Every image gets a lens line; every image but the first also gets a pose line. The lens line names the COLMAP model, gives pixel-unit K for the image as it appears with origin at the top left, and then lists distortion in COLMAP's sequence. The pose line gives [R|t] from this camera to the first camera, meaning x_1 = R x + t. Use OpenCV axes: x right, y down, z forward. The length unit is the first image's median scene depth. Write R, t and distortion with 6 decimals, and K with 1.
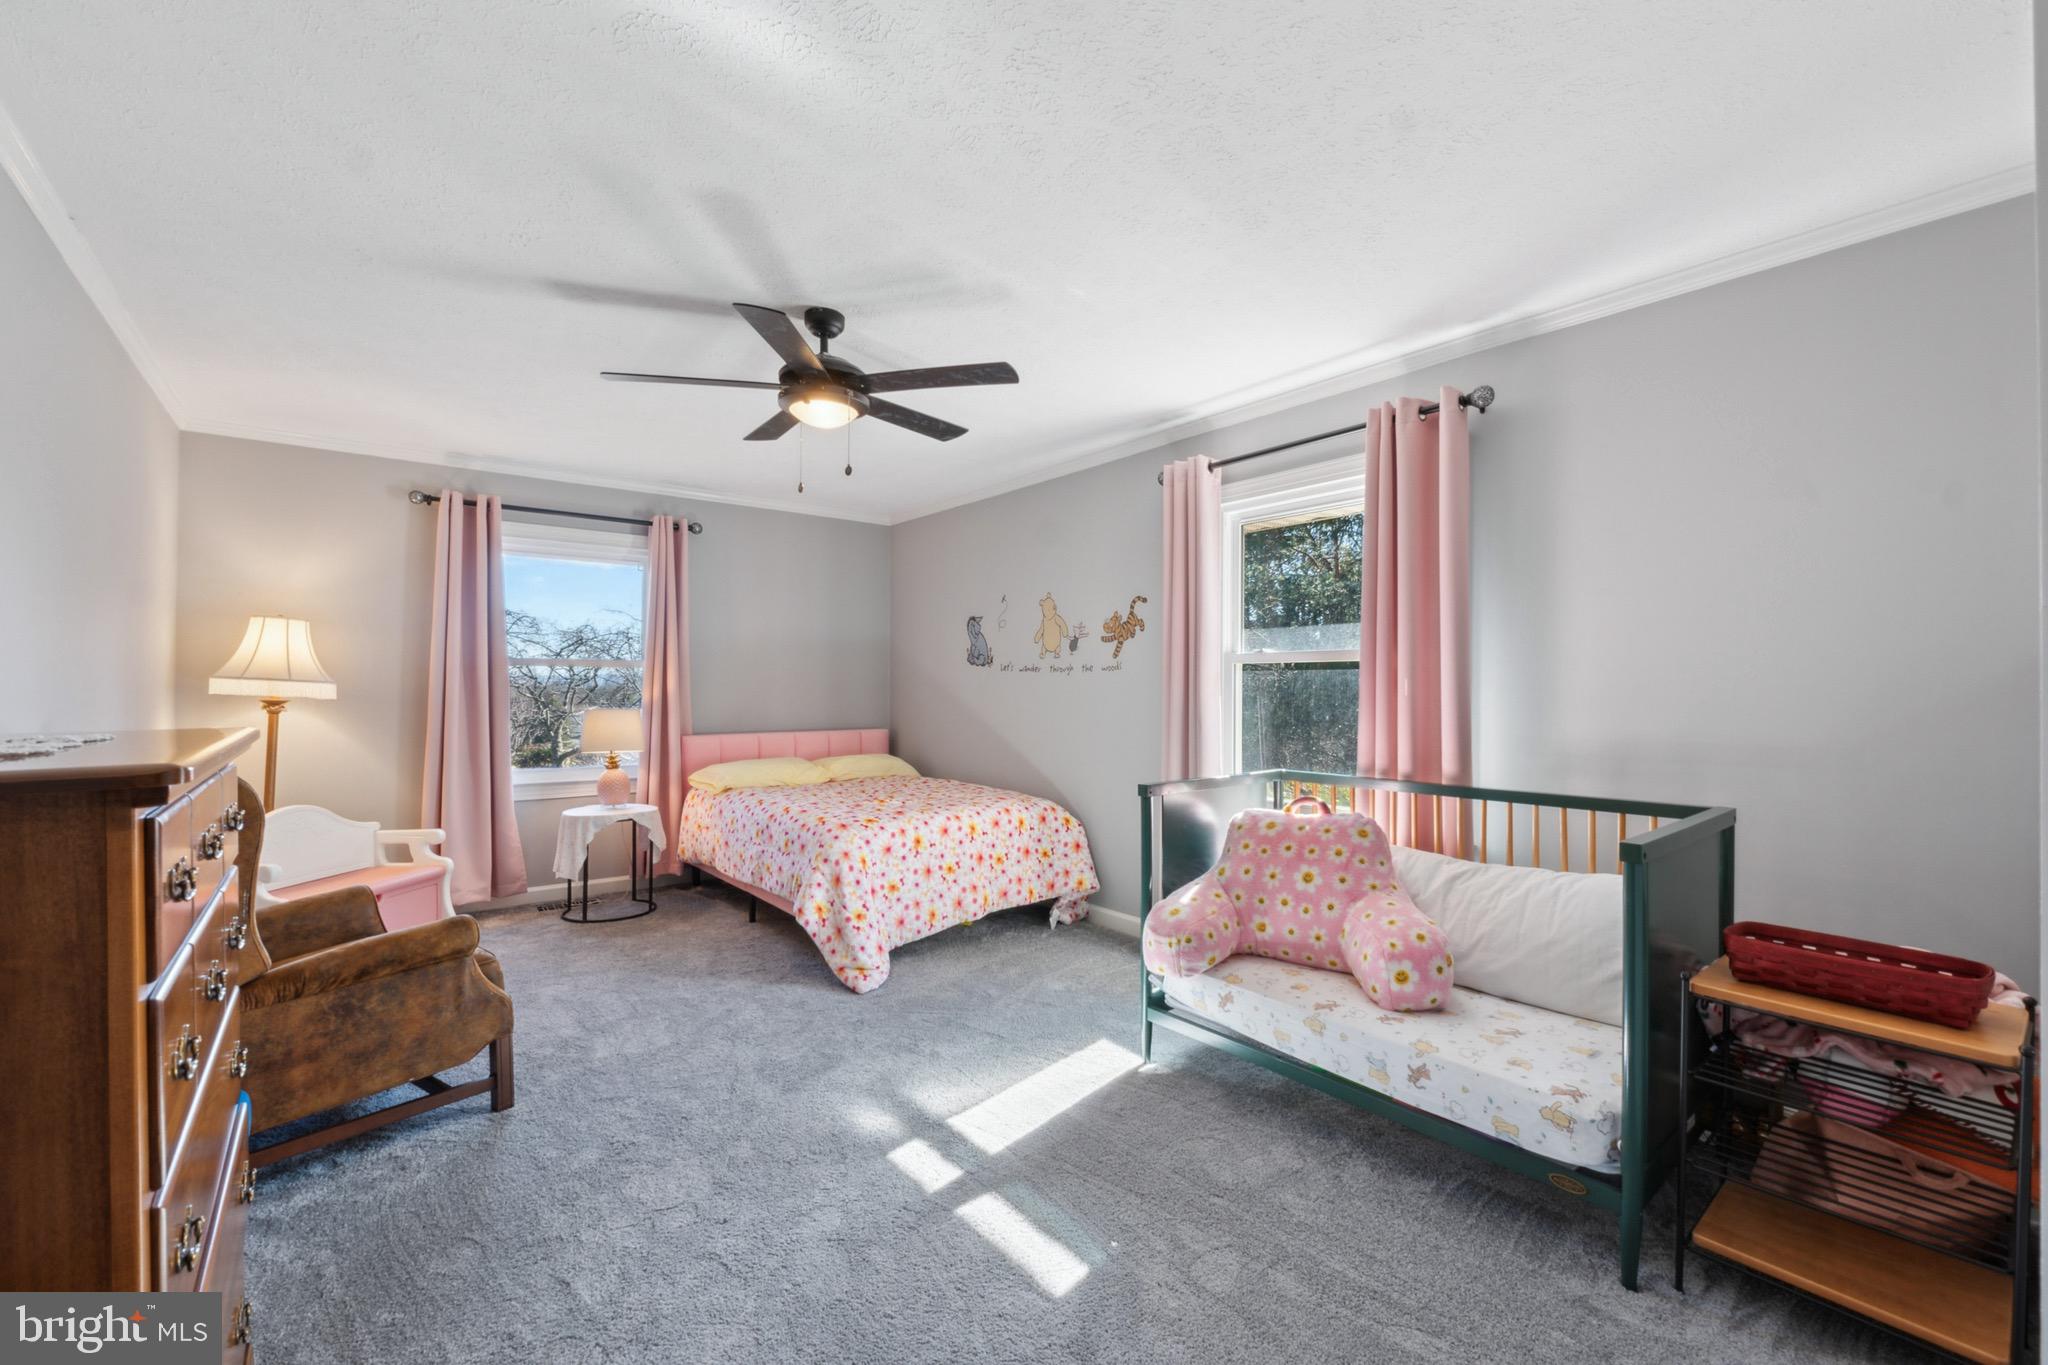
lens RADIAL K [[862.6, 0, 1030.9], [0, 862.6, 690.8], [0, 0, 1]] dist [-0.010275, 0.000062]
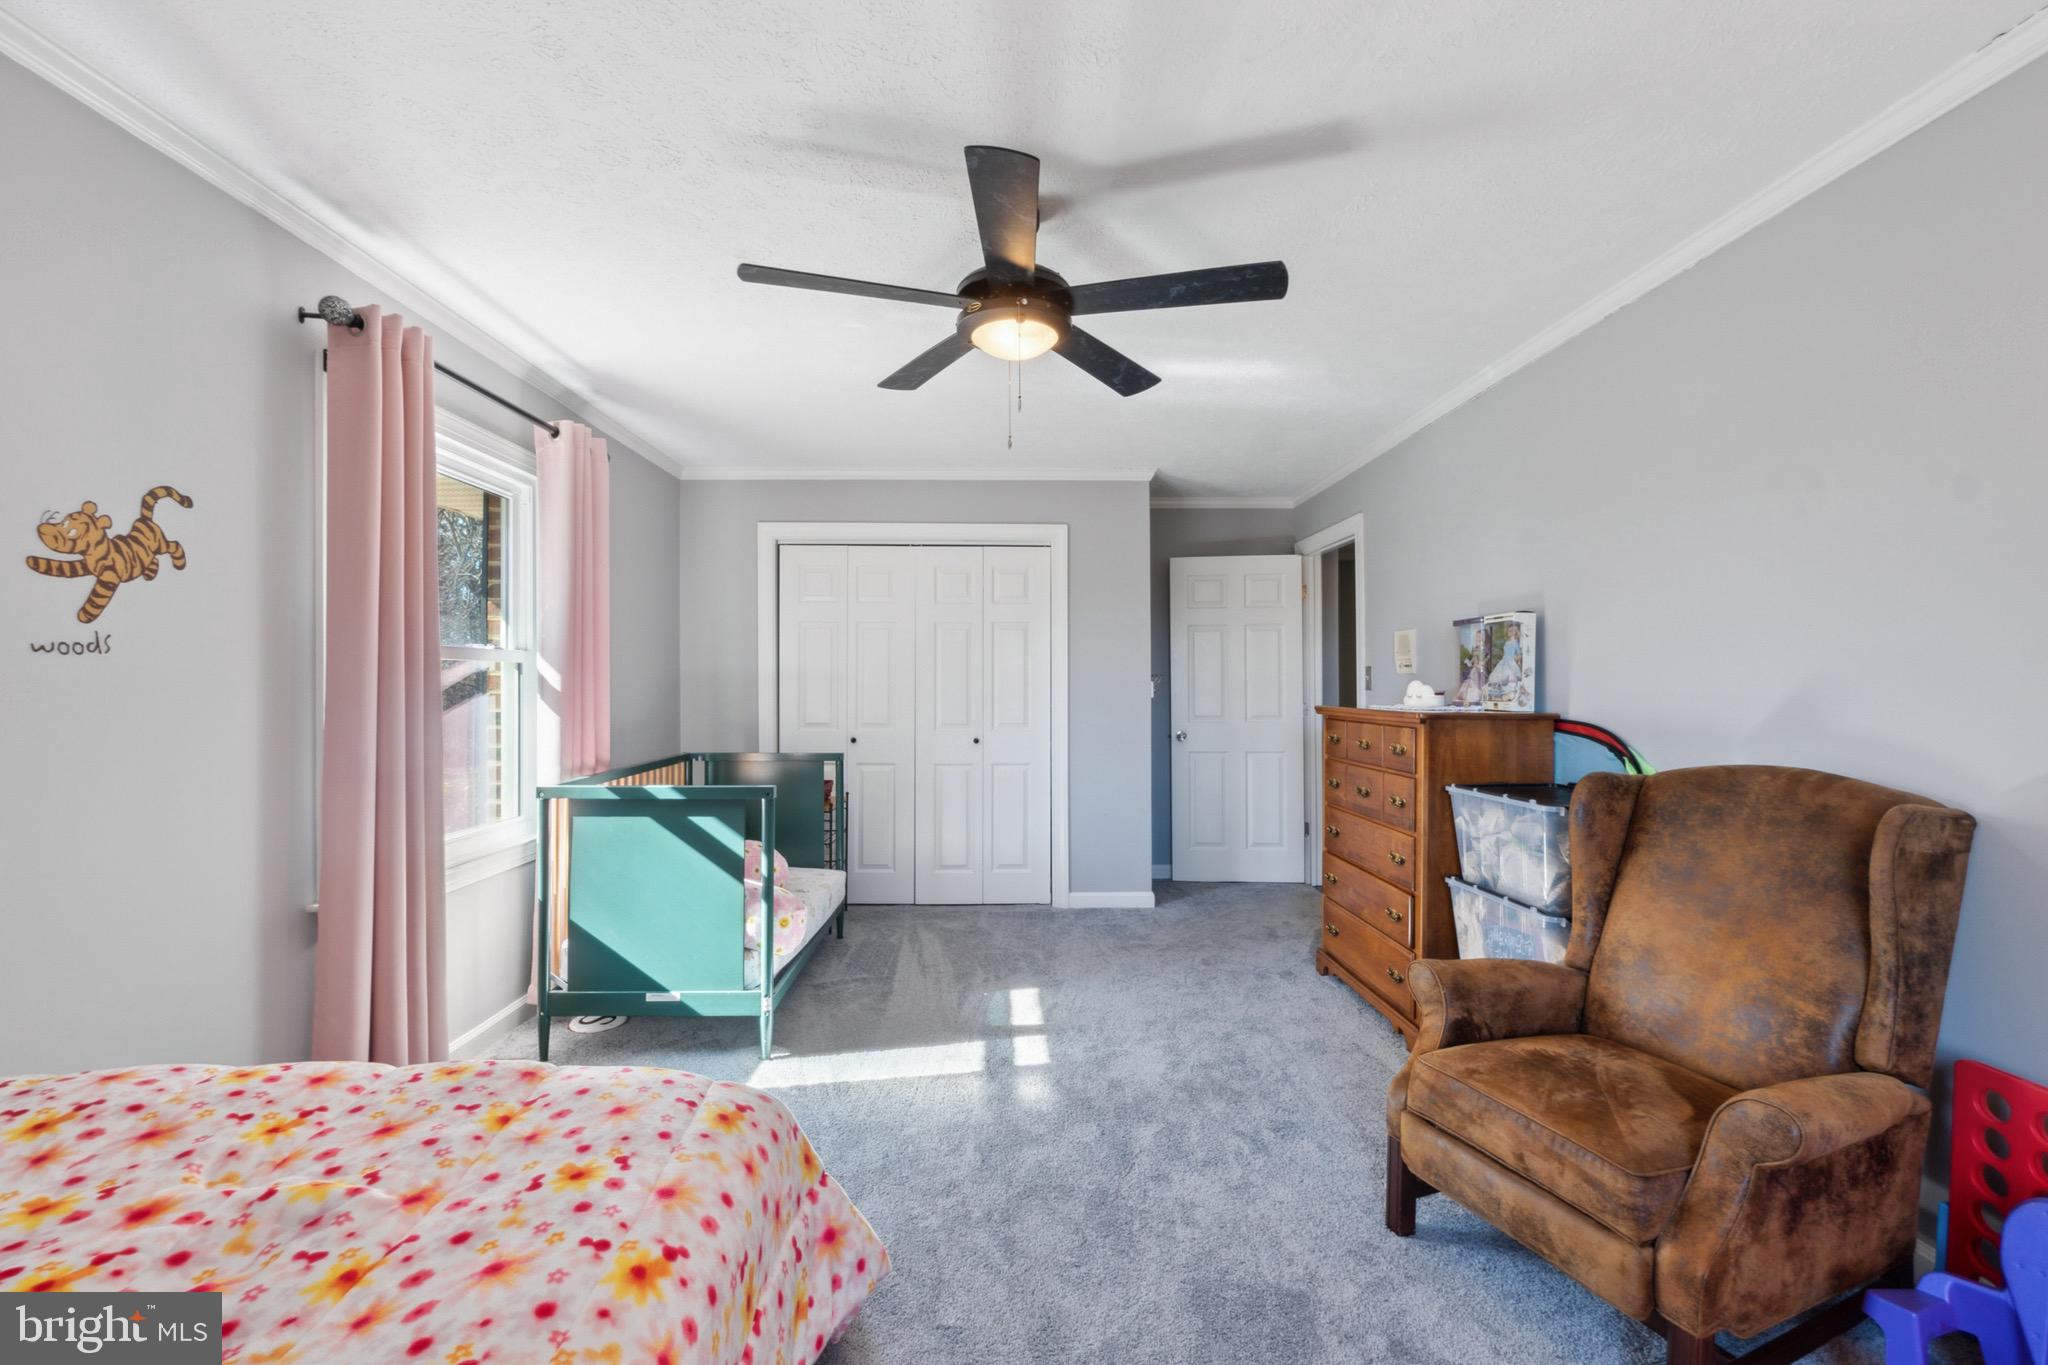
lens RADIAL K [[862.6, 0, 1030.9], [0, 862.6, 690.8], [0, 0, 1]] dist [-0.010275, 0.000062]
pose [[-0.805335, -0.010195, 0.592733, -0.495782], [-0.005761, 0.999939, 0.009373, -0.014201], [-0.592792, 0.004133, -0.805345, 1.124970]]
